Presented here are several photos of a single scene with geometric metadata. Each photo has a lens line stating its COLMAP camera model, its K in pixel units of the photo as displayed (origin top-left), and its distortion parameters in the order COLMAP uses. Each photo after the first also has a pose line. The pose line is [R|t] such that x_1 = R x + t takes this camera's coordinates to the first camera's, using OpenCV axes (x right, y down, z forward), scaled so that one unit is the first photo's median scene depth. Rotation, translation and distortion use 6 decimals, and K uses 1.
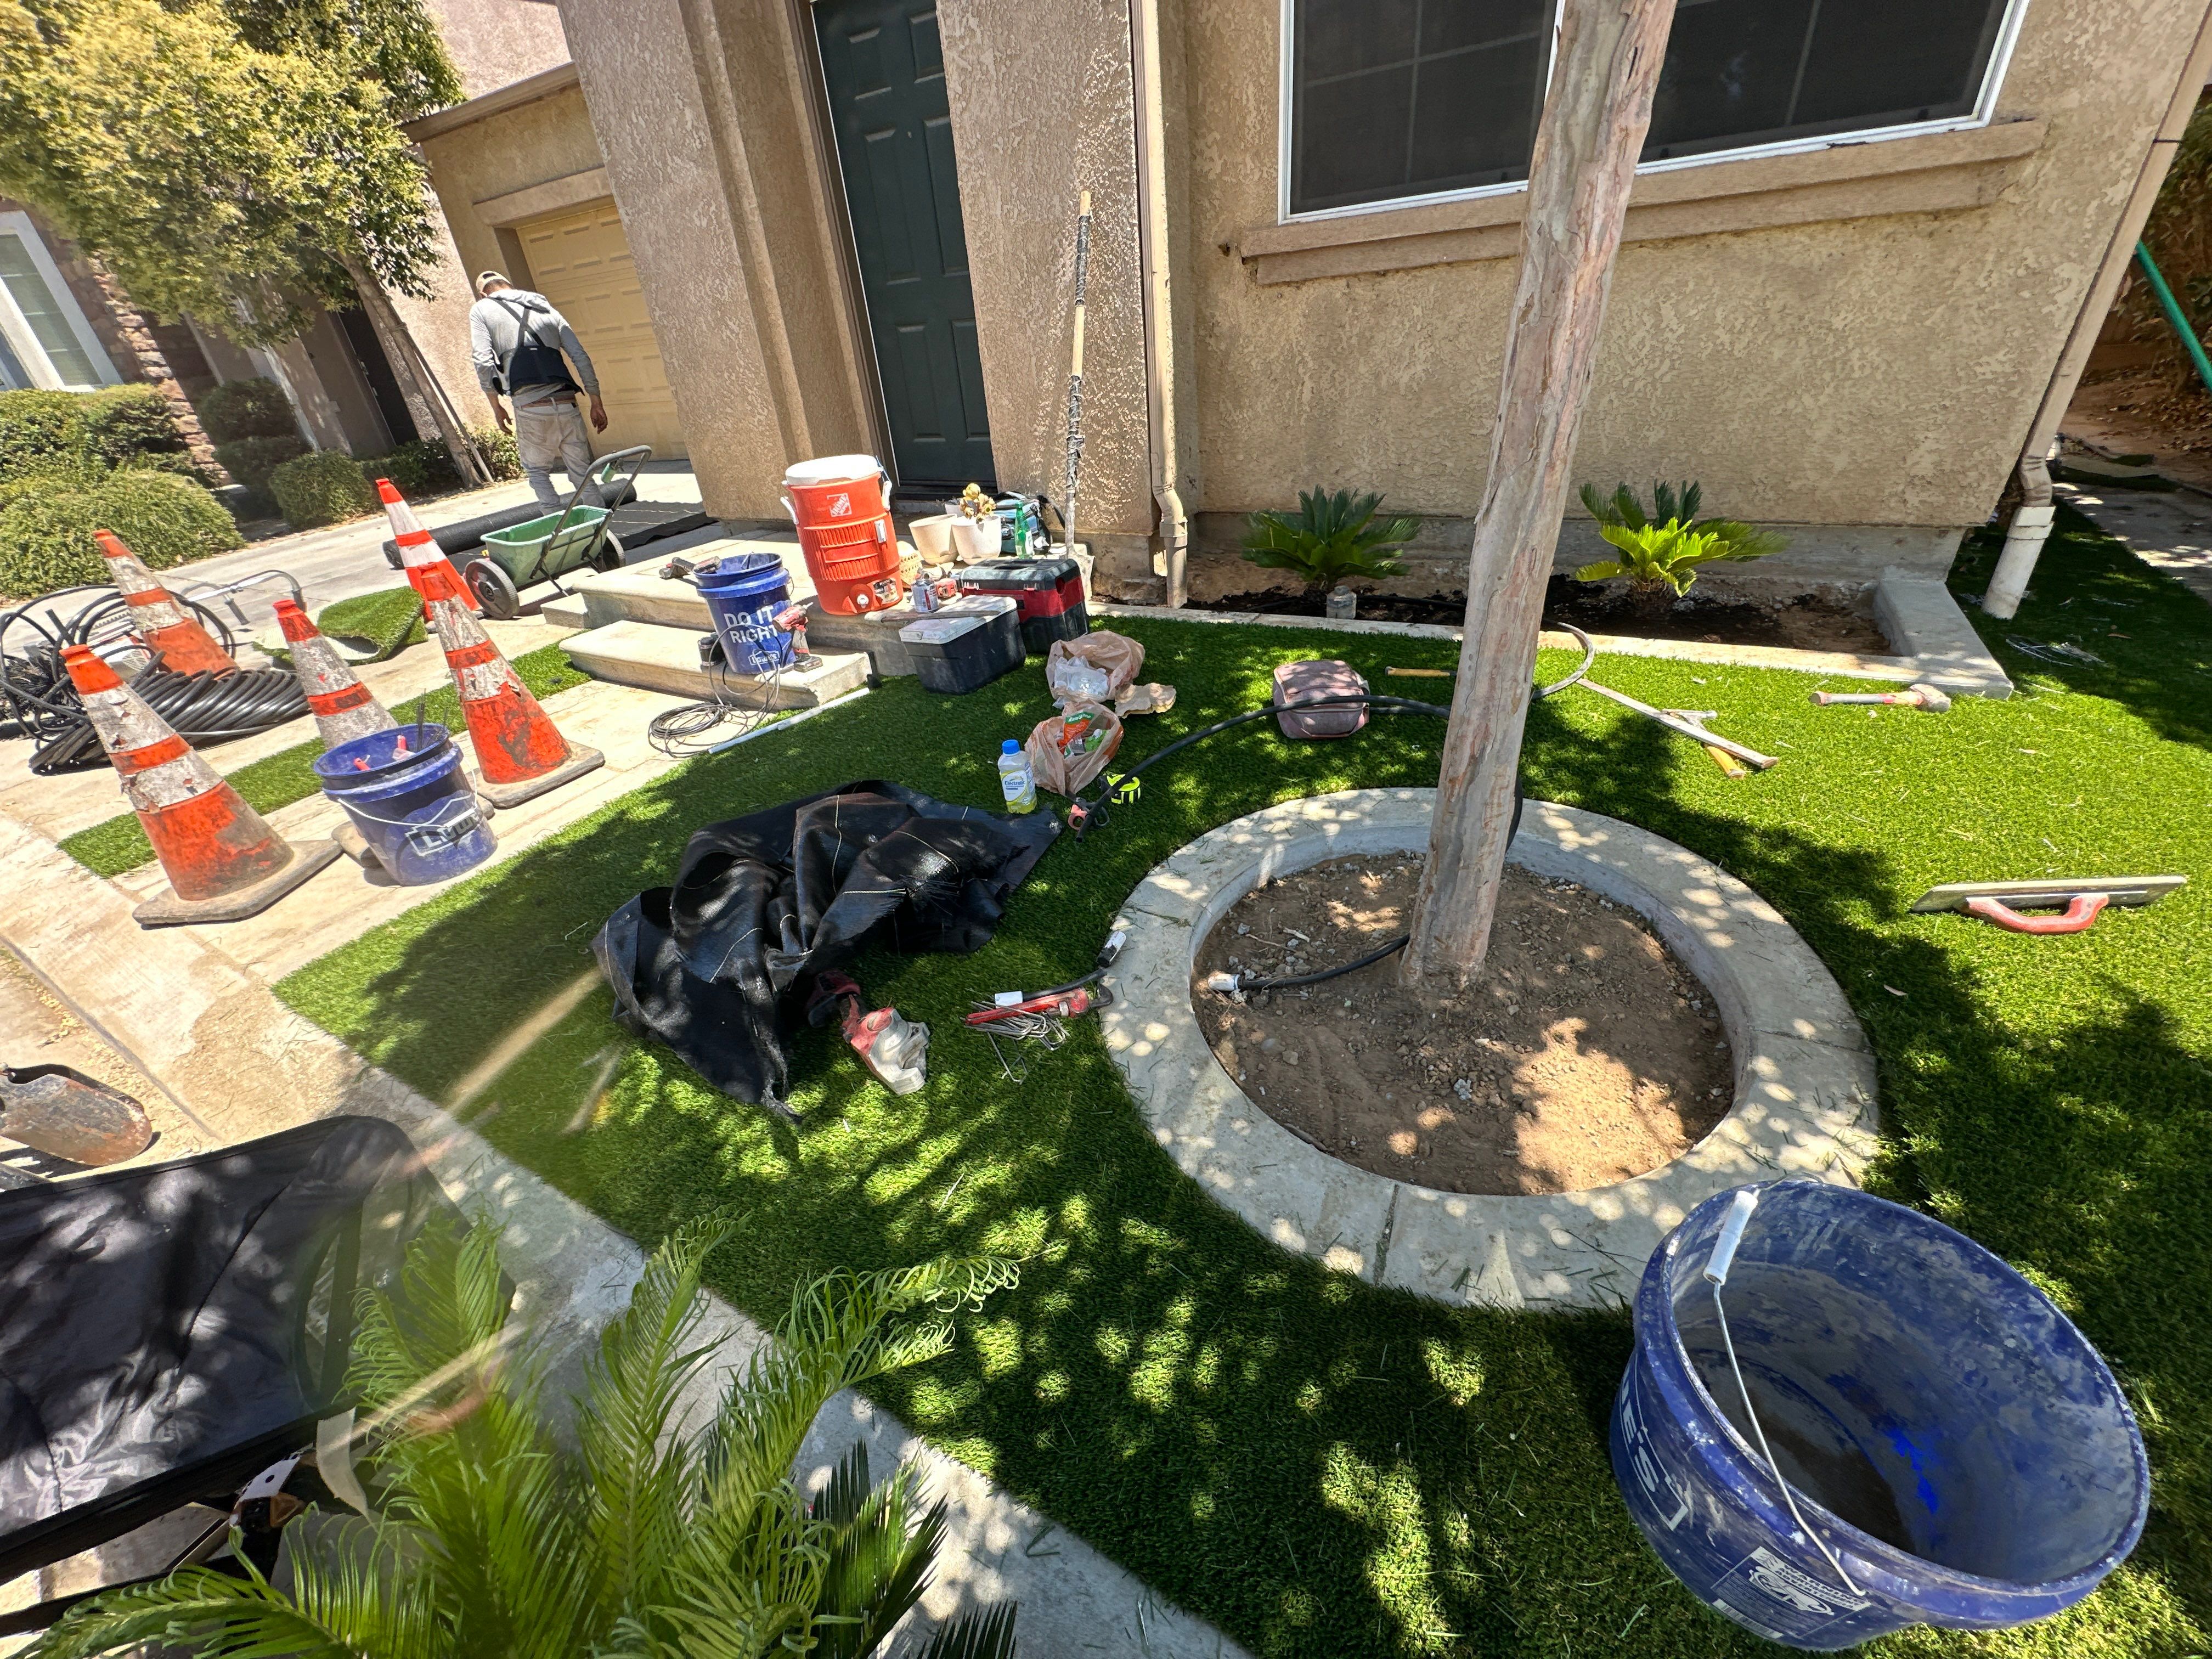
lens RADIAL K [[886.3, 0, 1108.1], [0, 886.3, 842.8], [0, 0, 1]] dist [-0.003046, -0.000560]
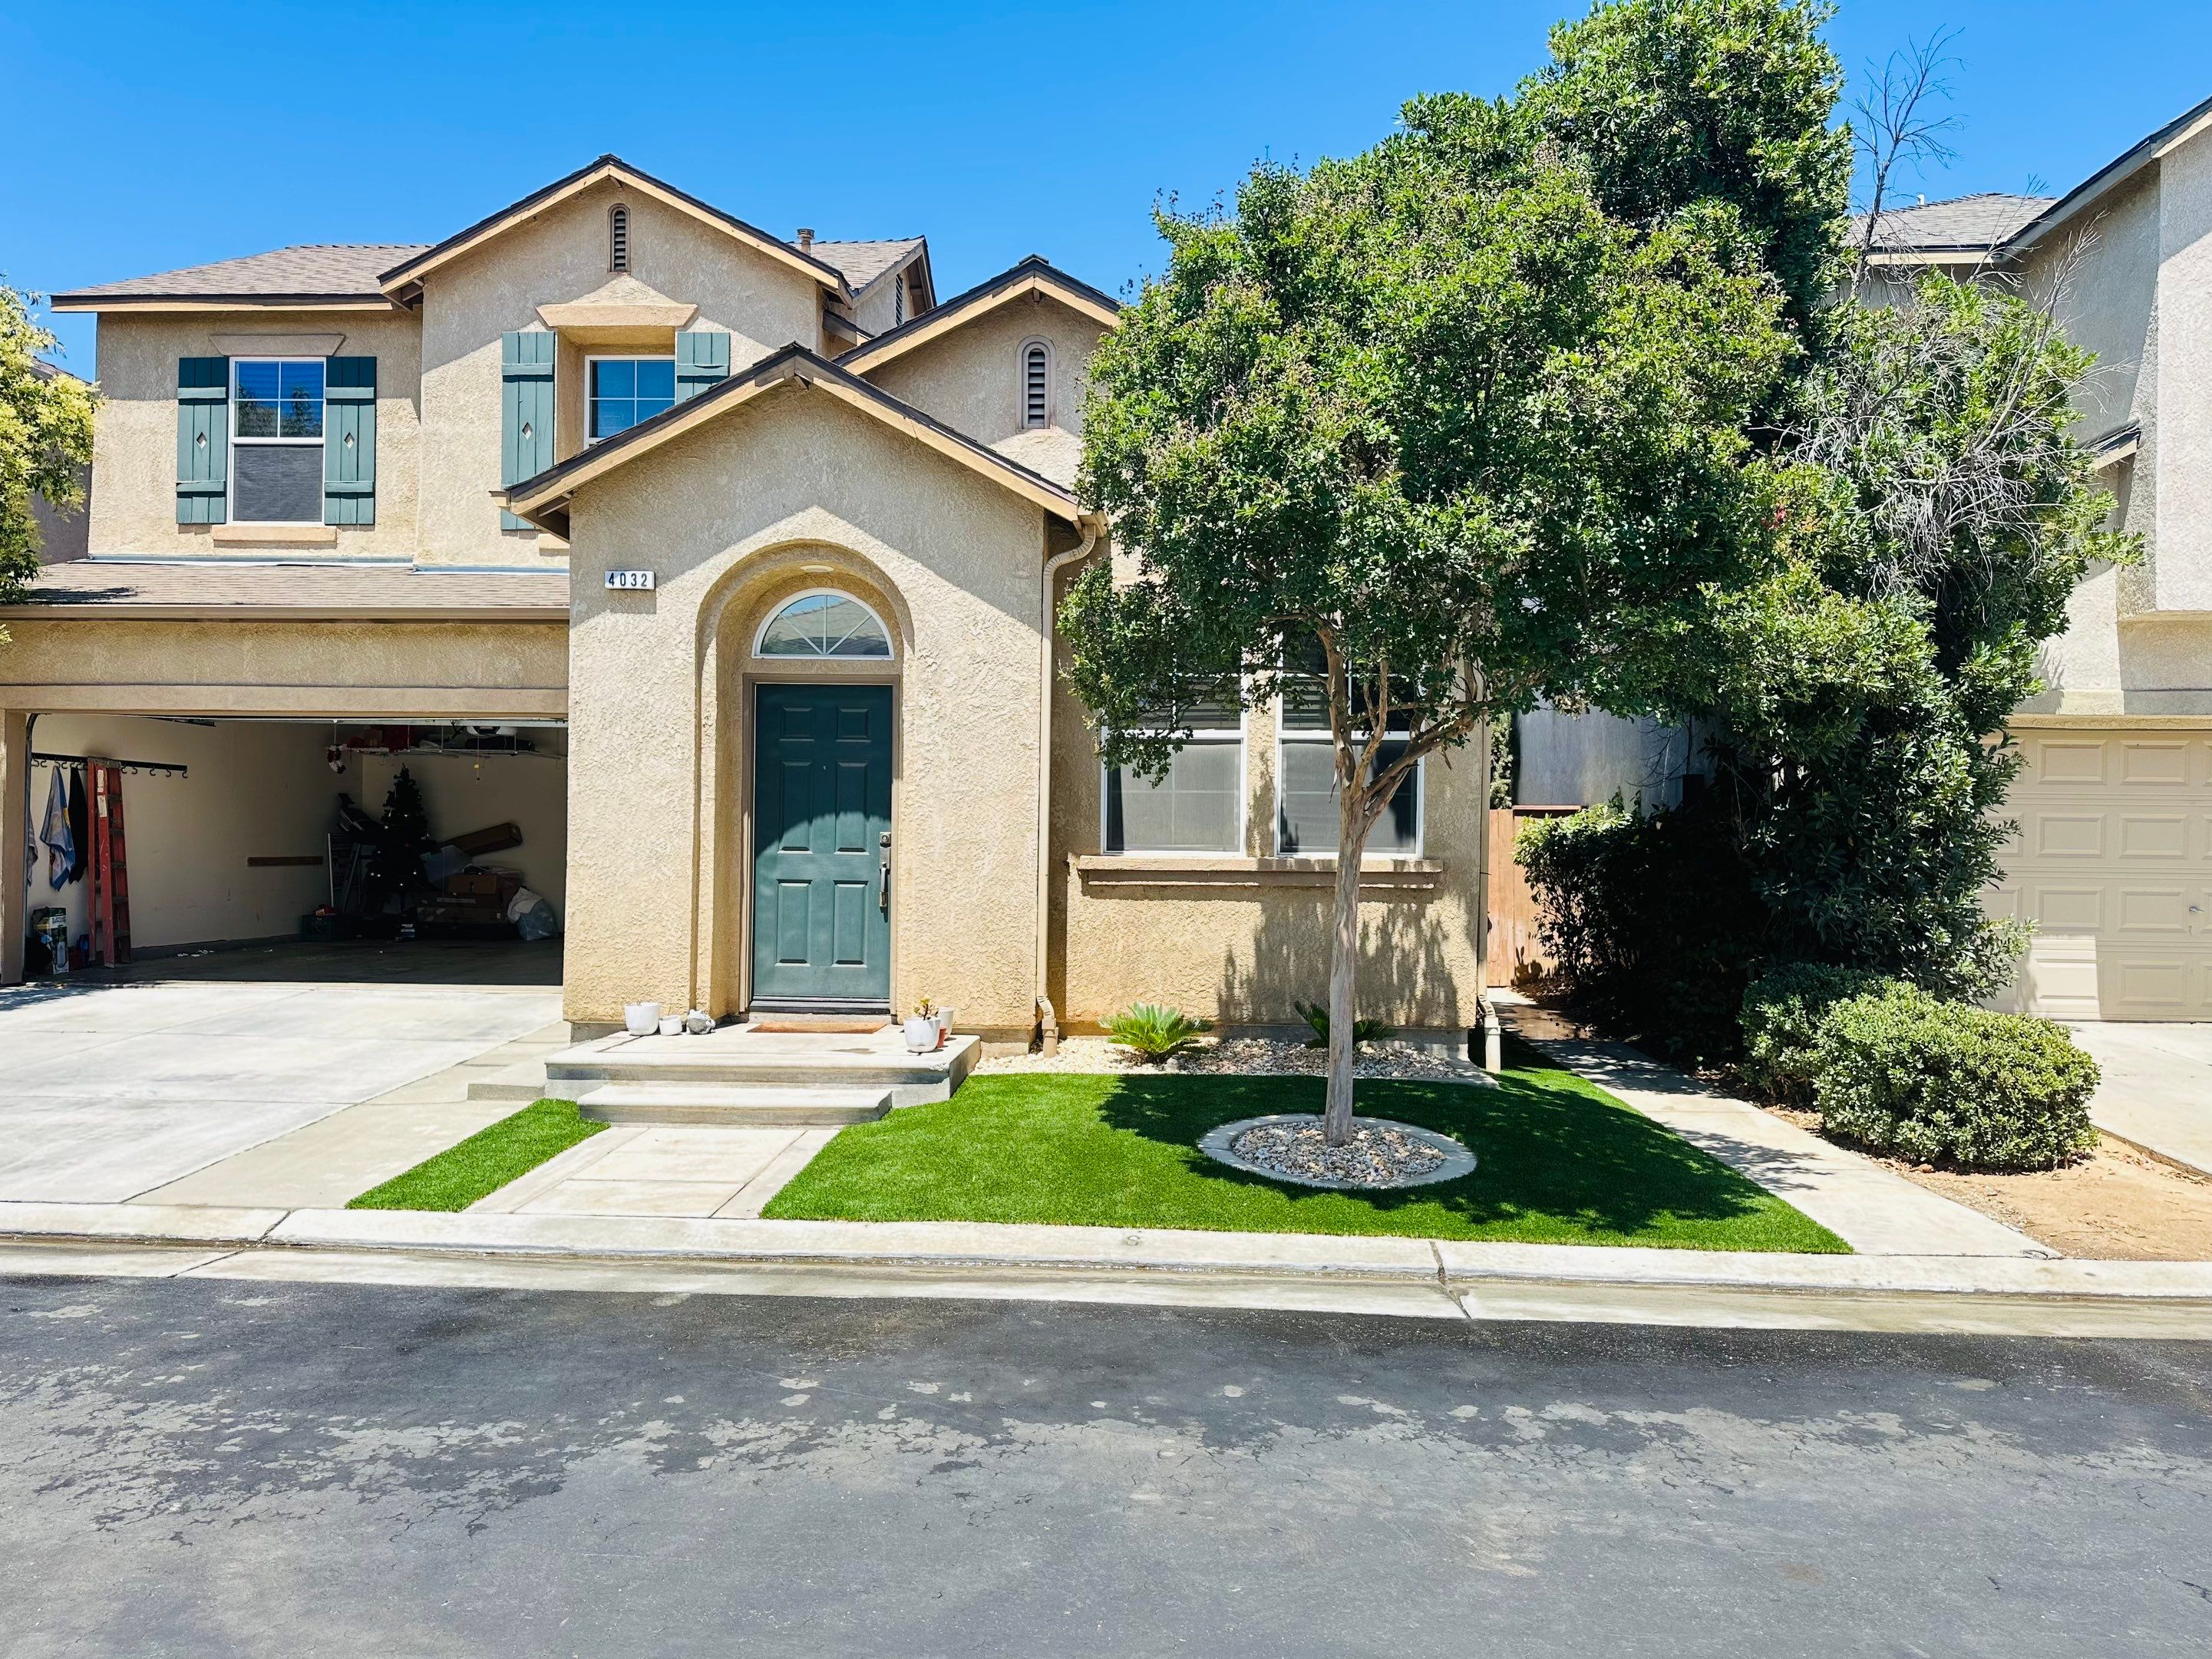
lens RADIAL K [[1565.8, 0, 1082.3], [0, 1565.8, 847.2], [0, 0, 1]] dist [0.133058, -0.245148]
pose [[0.886468, 0.096881, 0.452536, -1.183560], [0.155048, 0.859159, -0.487653, 0.731515], [-0.436045, 0.502453, 0.746596, -1.209763]]
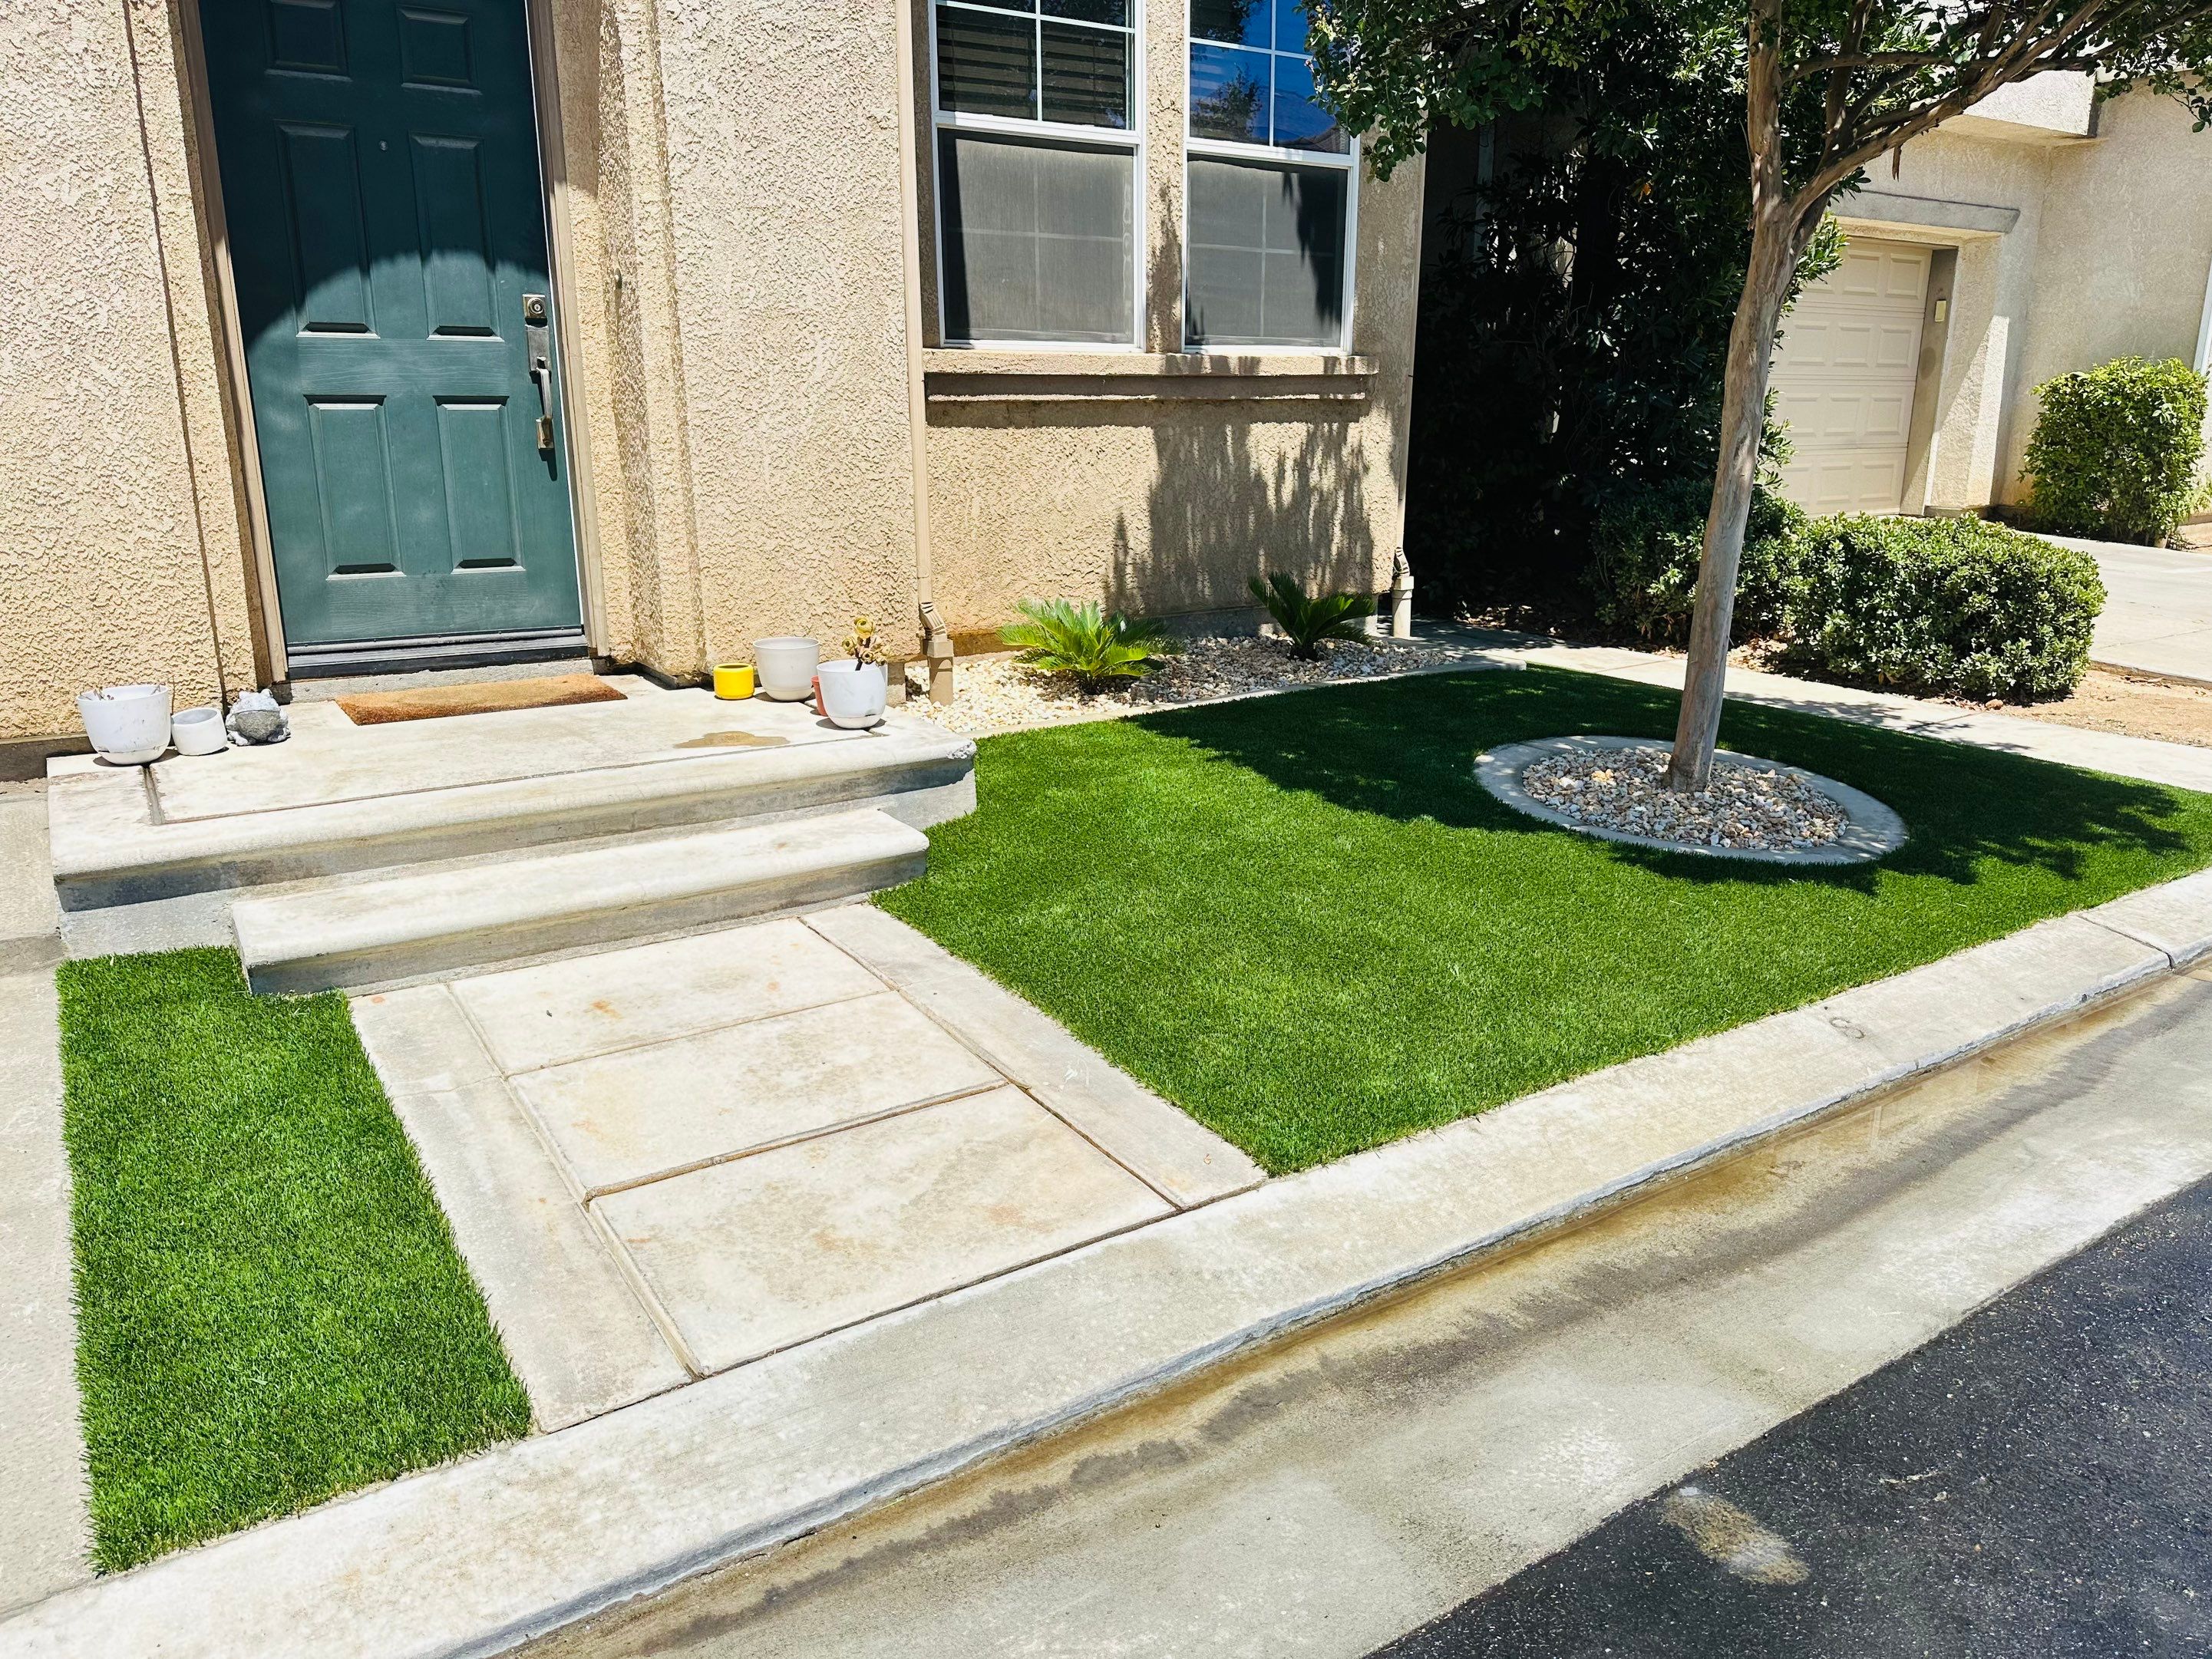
lens RADIAL K [[1571.3, 0, 1106.0], [0, 1571.3, 829.5], [0, 0, 1]] dist [0.129919, -0.207130]
pose [[0.435029, -0.148696, 0.888054, -1.353946], [0.425306, 0.903246, -0.057104, -0.044427], [-0.793640, 0.402536, 0.456180, 0.272913]]
